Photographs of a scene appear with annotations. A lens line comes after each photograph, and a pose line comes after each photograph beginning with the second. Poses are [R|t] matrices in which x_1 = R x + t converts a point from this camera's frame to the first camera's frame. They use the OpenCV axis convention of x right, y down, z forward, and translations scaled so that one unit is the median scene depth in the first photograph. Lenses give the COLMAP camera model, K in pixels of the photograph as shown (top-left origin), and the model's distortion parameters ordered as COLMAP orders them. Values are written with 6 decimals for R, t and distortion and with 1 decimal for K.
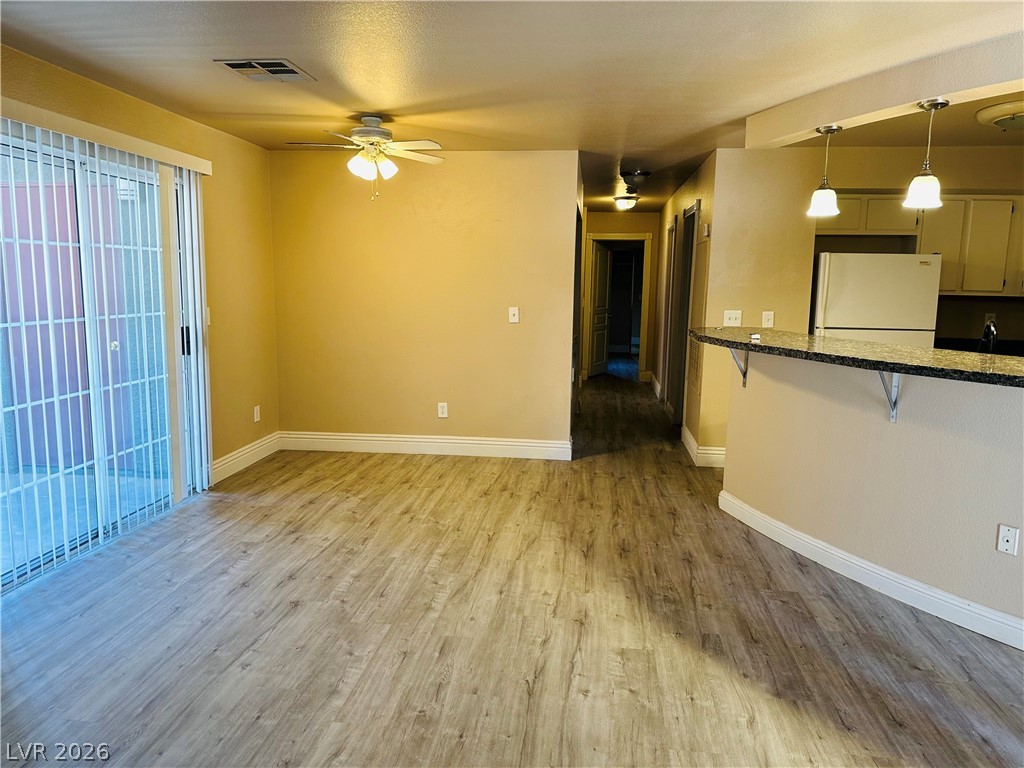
lens RADIAL K [[700.7, 0, 510.0], [0, 700.7, 374.1], [0, 0, 1]] dist [0.040721, -0.037505]
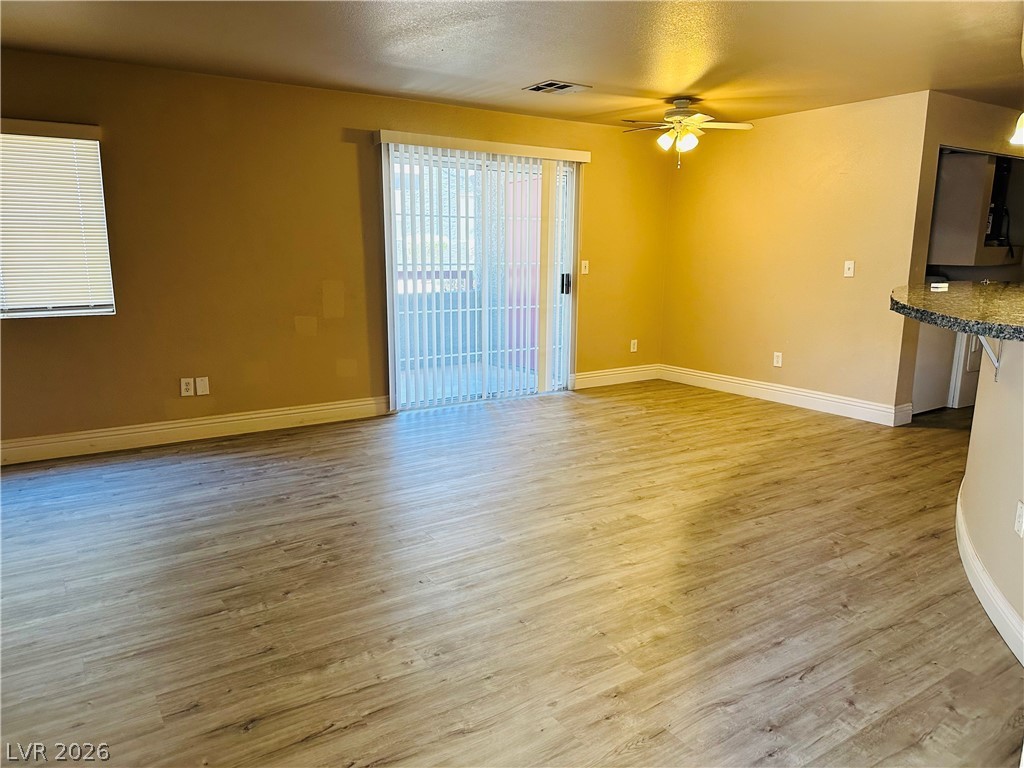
lens RADIAL K [[700.7, 0, 507.5], [0, 700.7, 389.4], [0, 0, 1]] dist [0.040721, -0.037505]
pose [[0.635505, 0.134082, -0.760365, 0.666728], [-0.094058, 0.990915, 0.096124, 0.045360], [0.766346, 0.010431, 0.642343, 0.004709]]
